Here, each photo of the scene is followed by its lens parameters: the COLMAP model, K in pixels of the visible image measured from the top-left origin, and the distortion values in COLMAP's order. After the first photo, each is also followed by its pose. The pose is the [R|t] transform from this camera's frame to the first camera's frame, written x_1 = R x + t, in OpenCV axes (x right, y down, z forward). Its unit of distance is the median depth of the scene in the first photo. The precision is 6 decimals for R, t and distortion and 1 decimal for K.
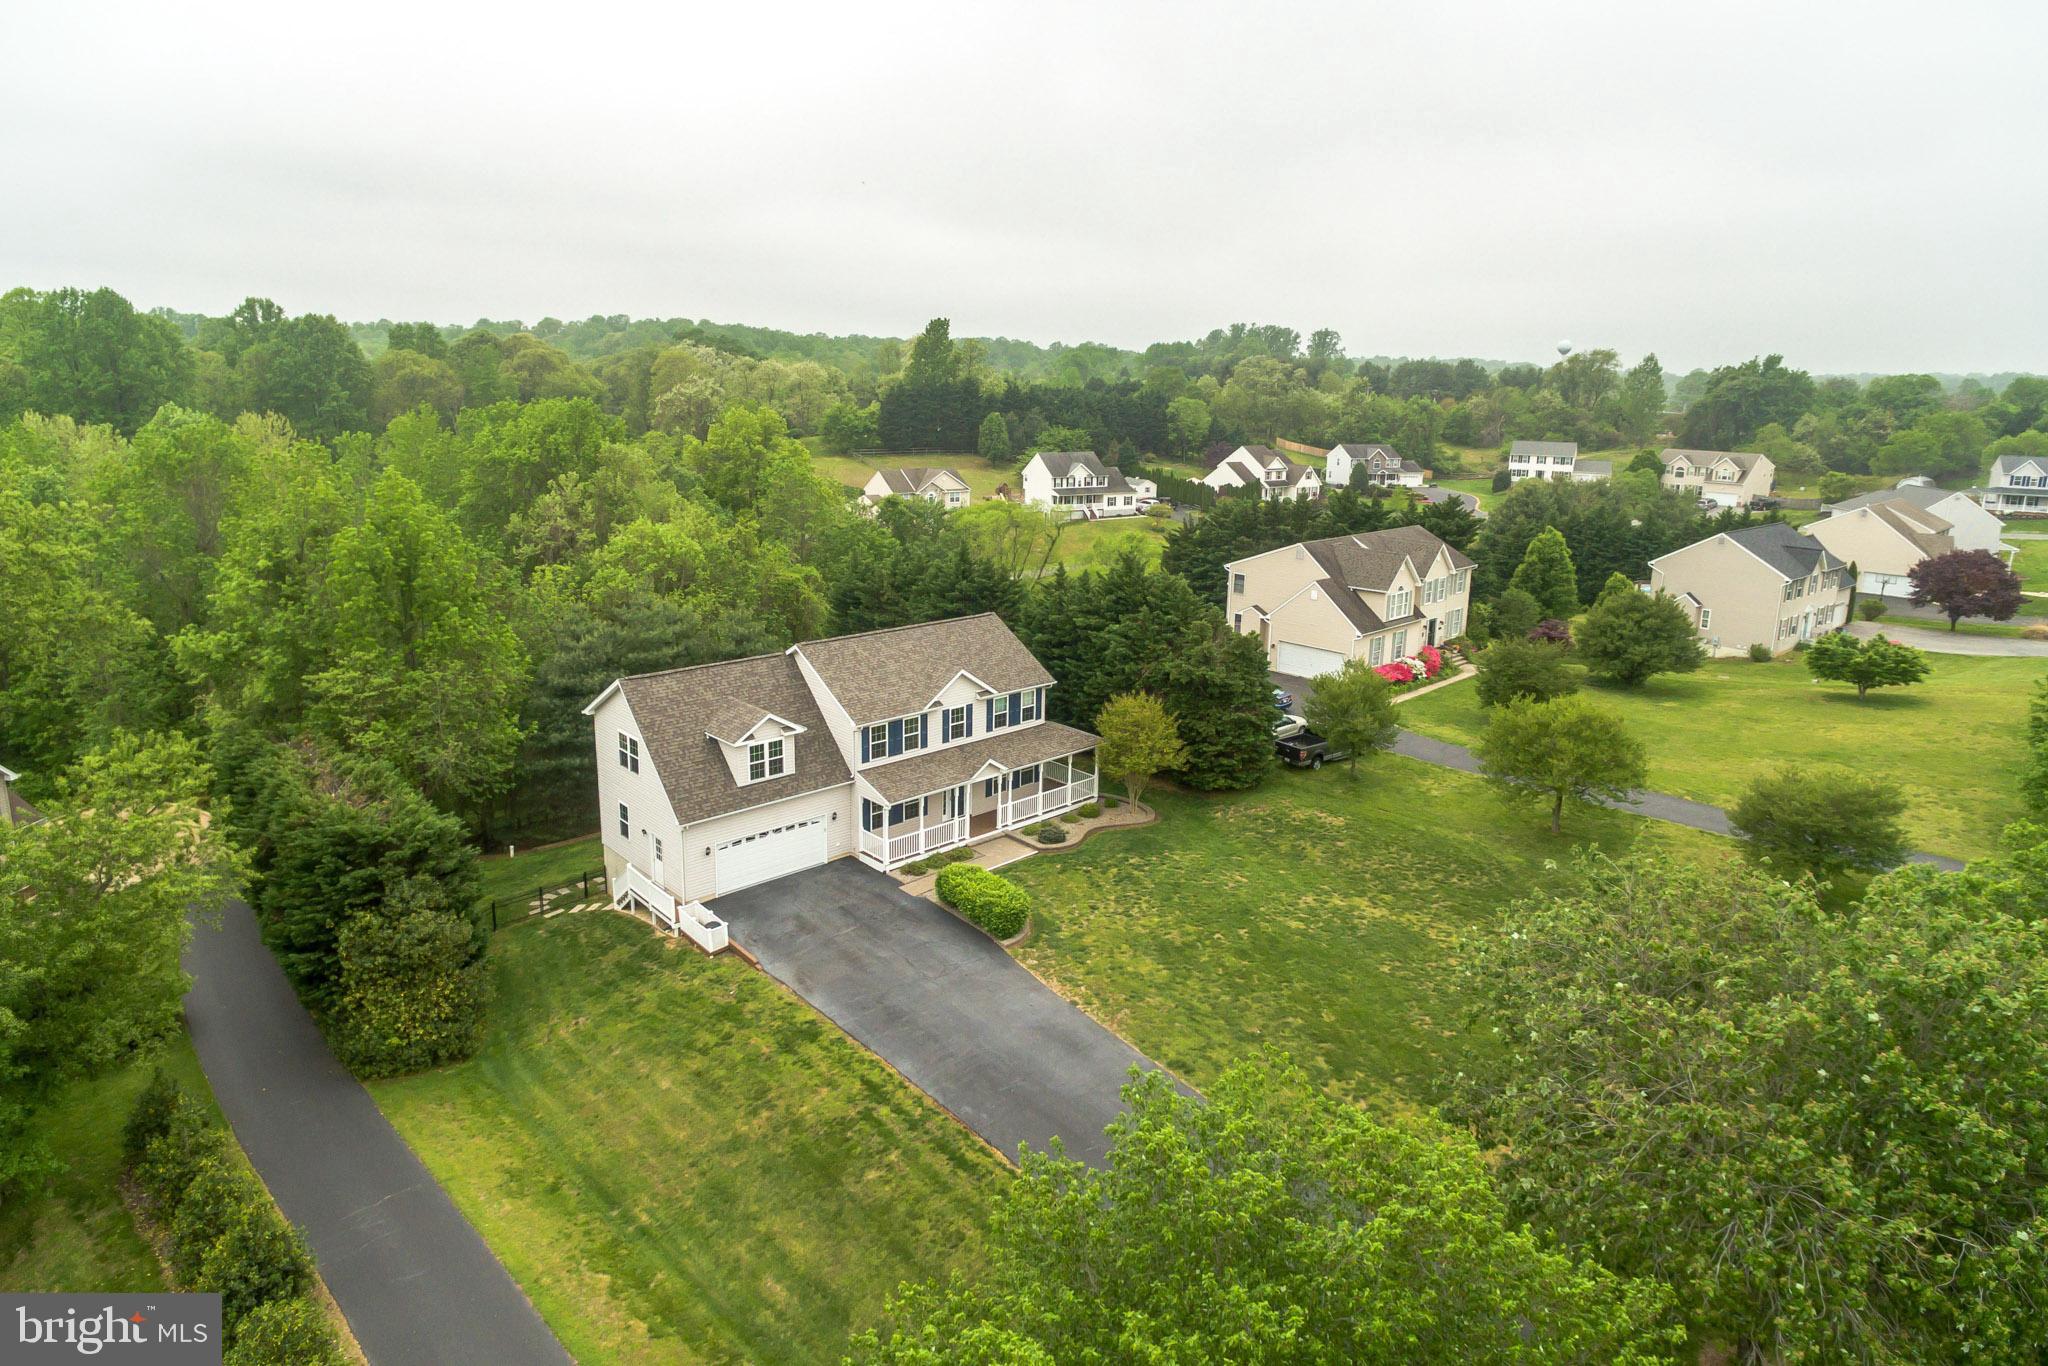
lens RADIAL K [[1155.6, 0, 1026.8], [0, 1155.6, 611.8], [0, 0, 1]] dist [0.004872, 0.000214]
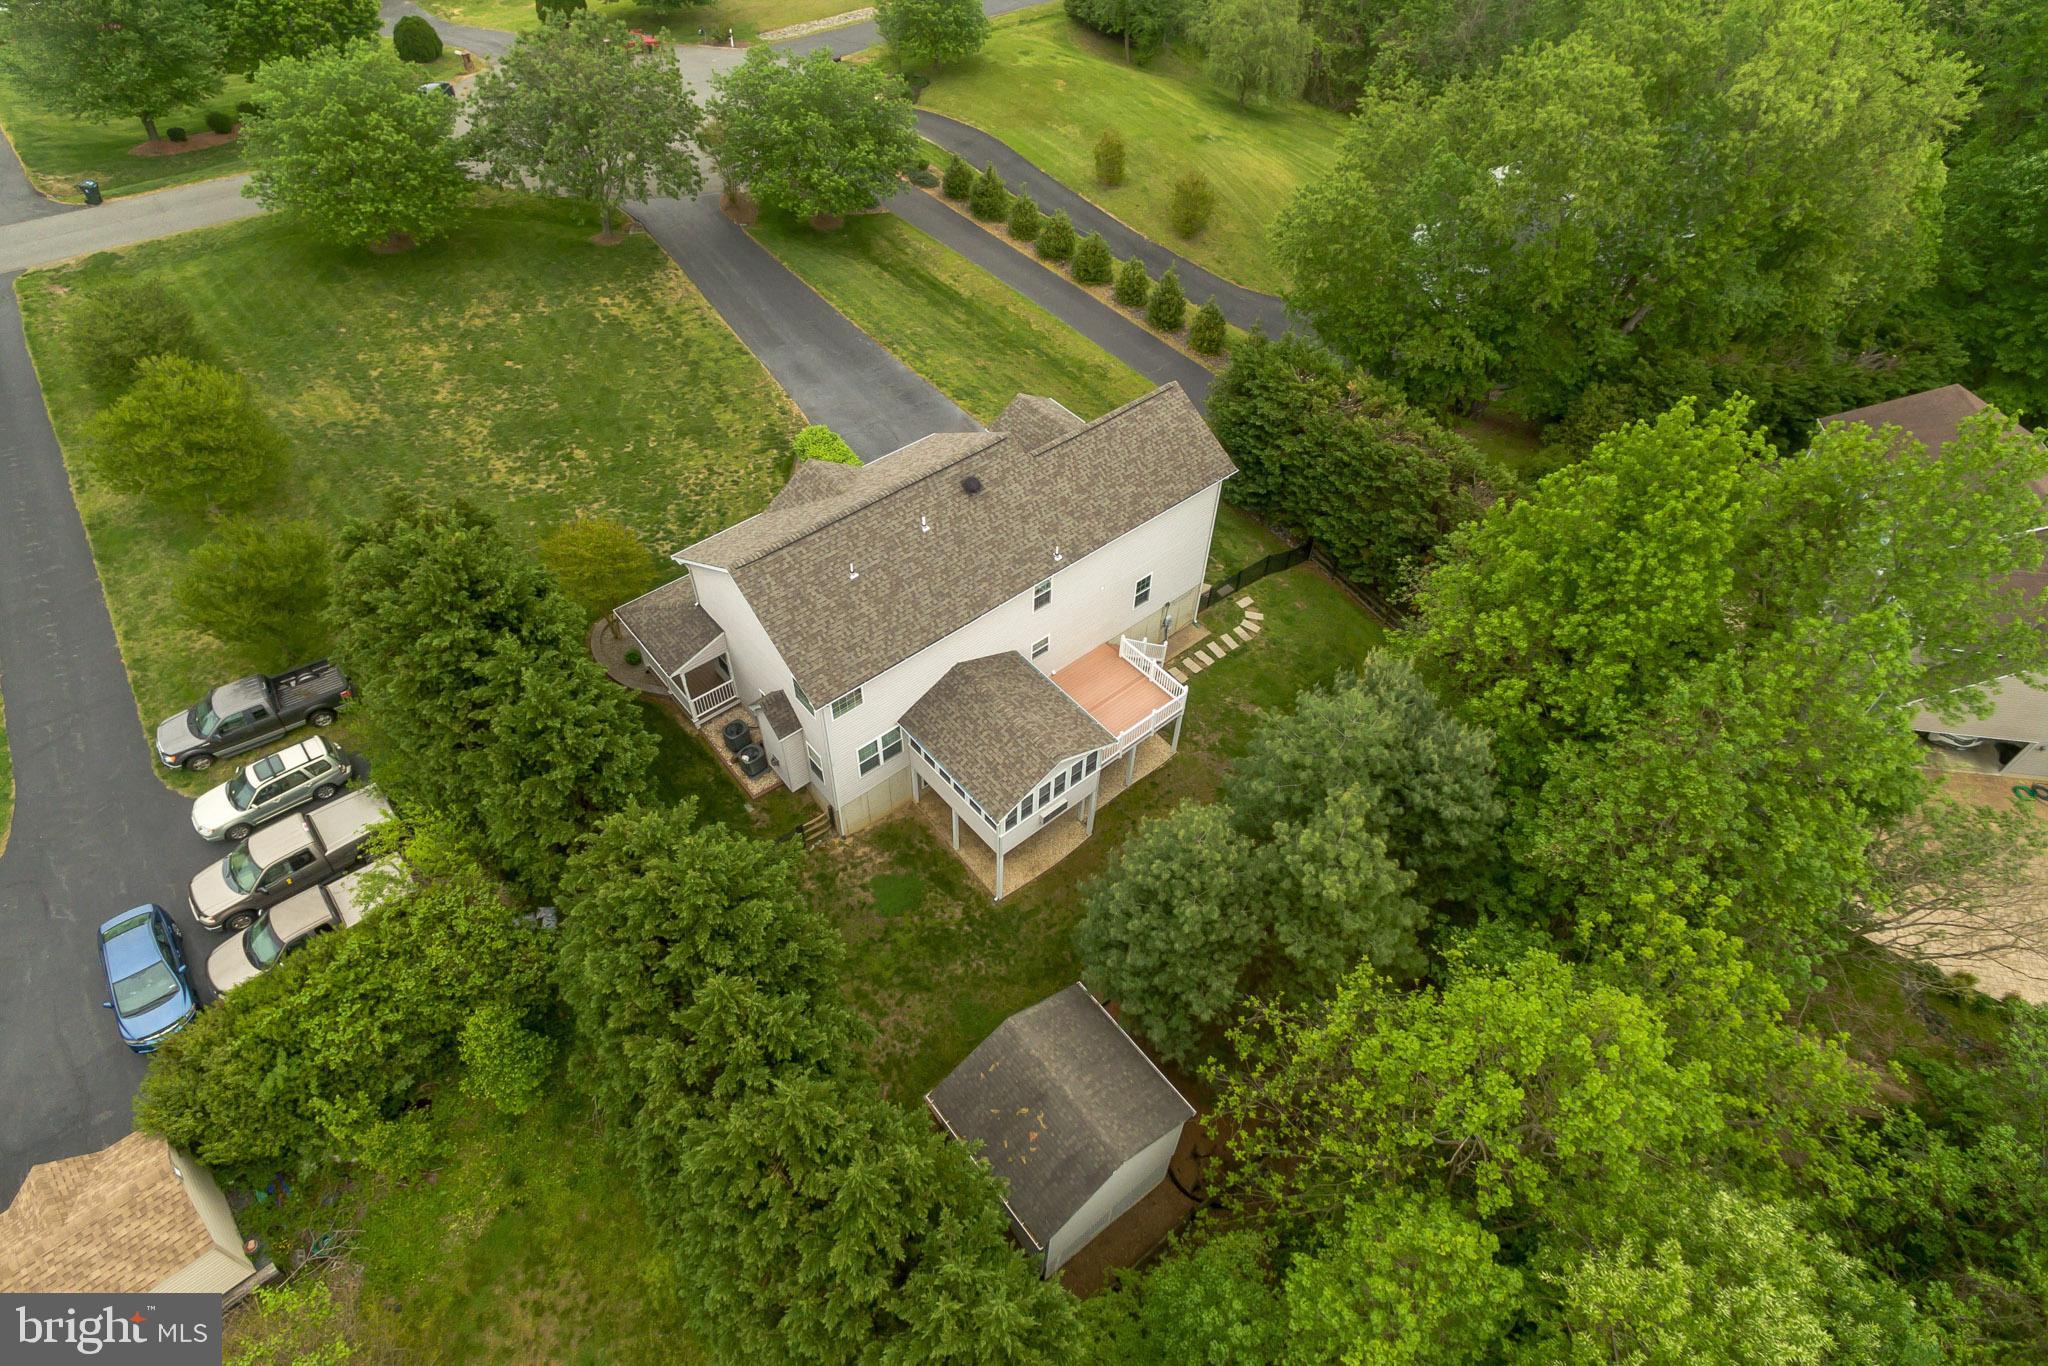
lens RADIAL K [[1155.4, 0, 1029.8], [0, 1155.4, 628.0], [0, 0, 1]] dist [0.000716, 0.000064]
pose [[-0.997704, -0.066981, -0.009967, -0.205474], [-0.044634, 0.539738, 0.840649, -0.576743], [-0.050928, 0.839164, -0.541489, 1.526303]]
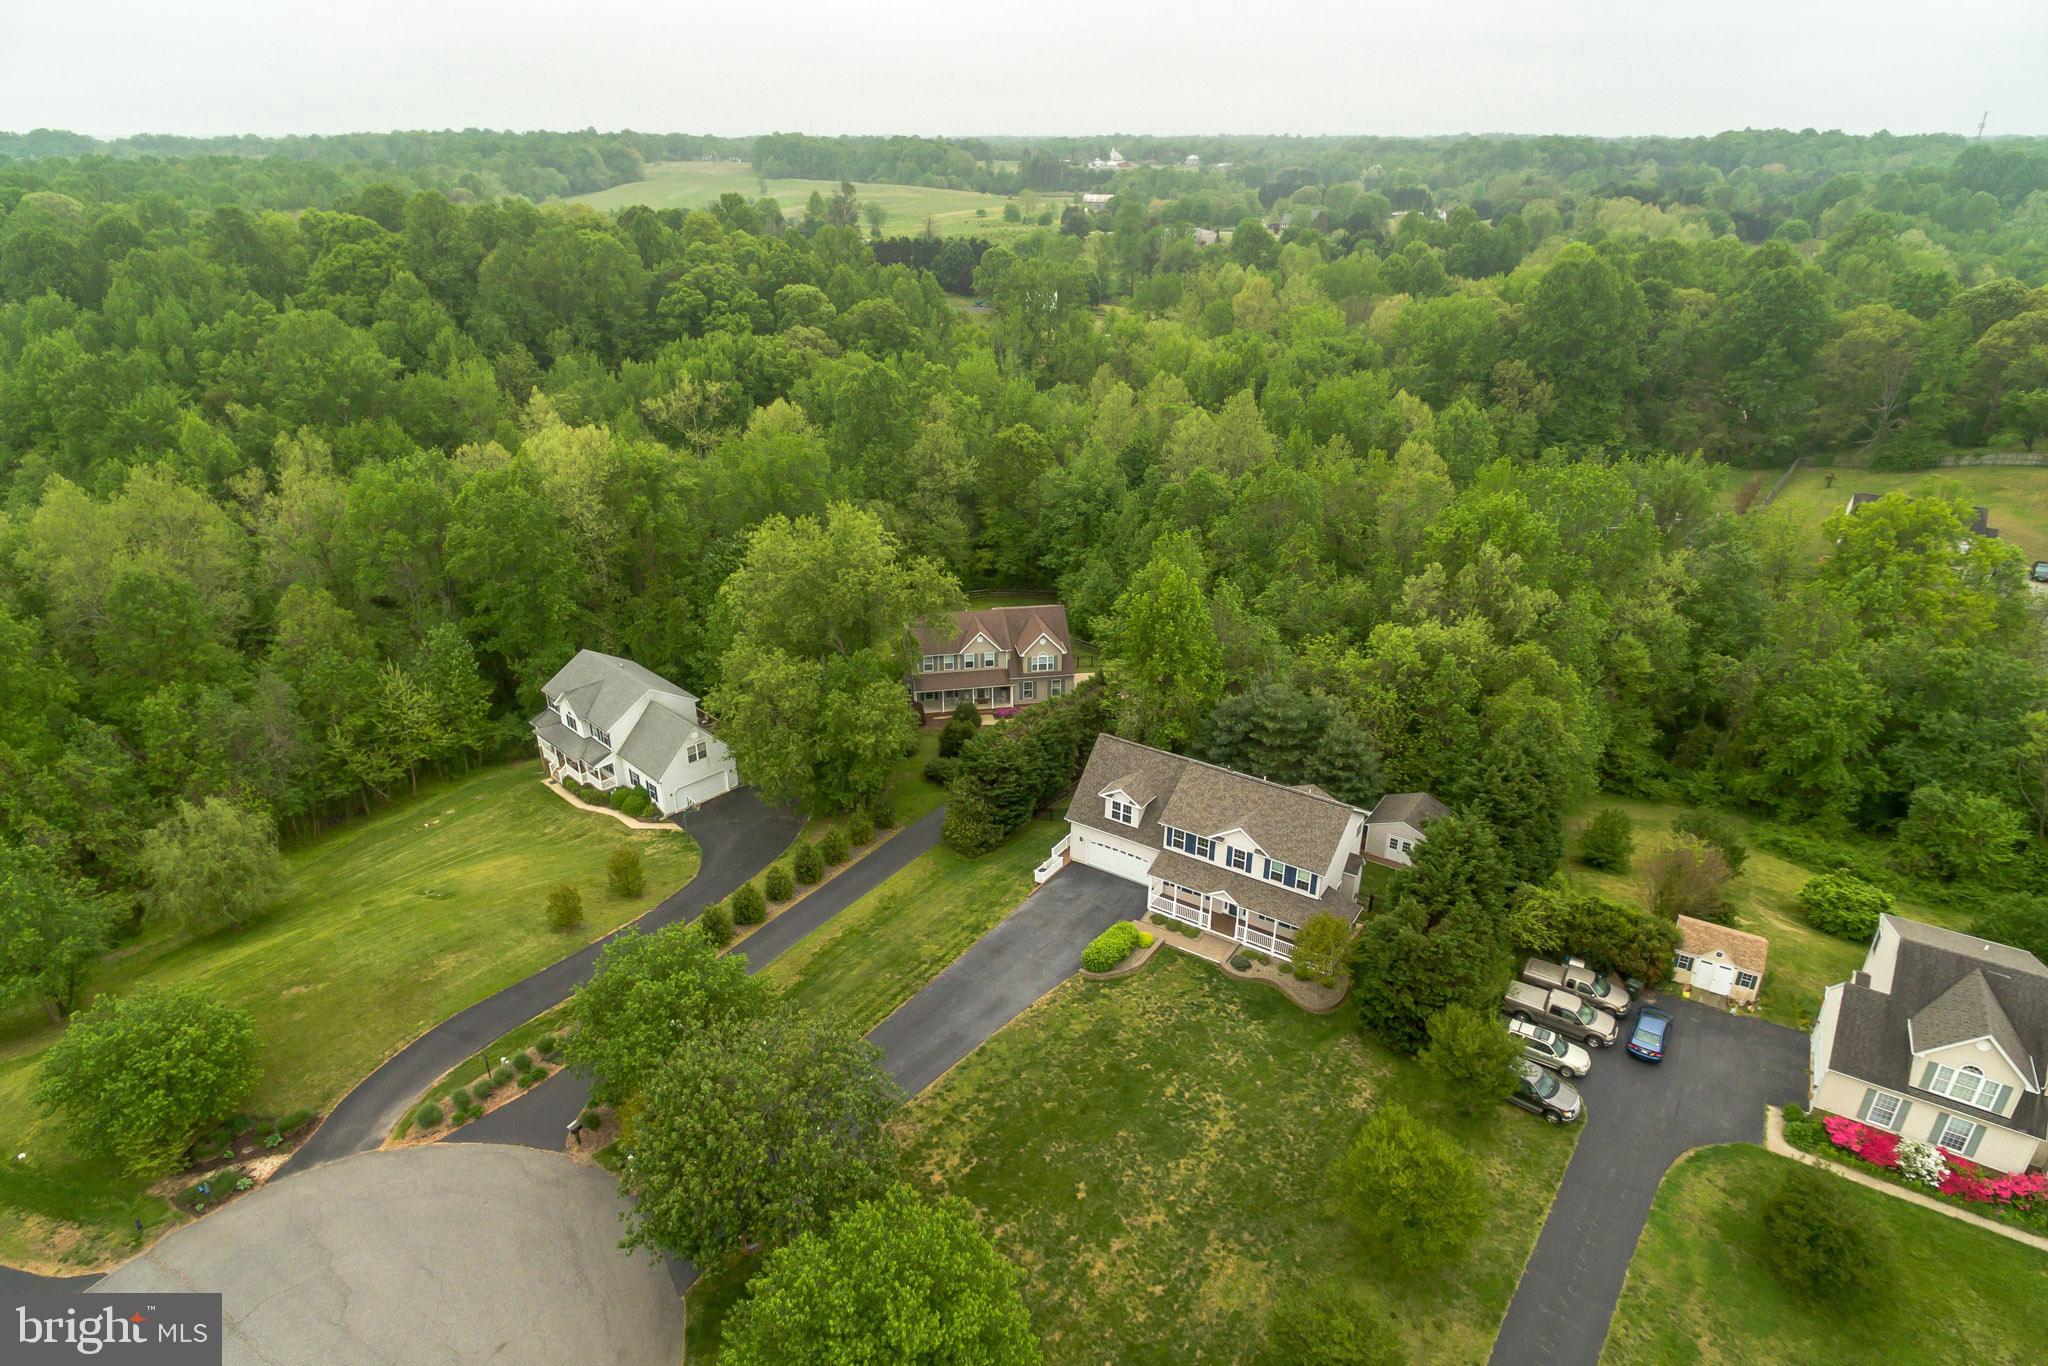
lens RADIAL K [[1121.8, 0, 1035.0], [0, 1121.8, 719.3], [0, 0, 1]] dist [0.001532, -0.000296]
pose [[0.244871, 0.412577, -0.877393, 1.037395], [-0.192153, 0.907644, 0.373175, -0.536983], [0.950324, 0.077214, 0.301534, 0.331861]]
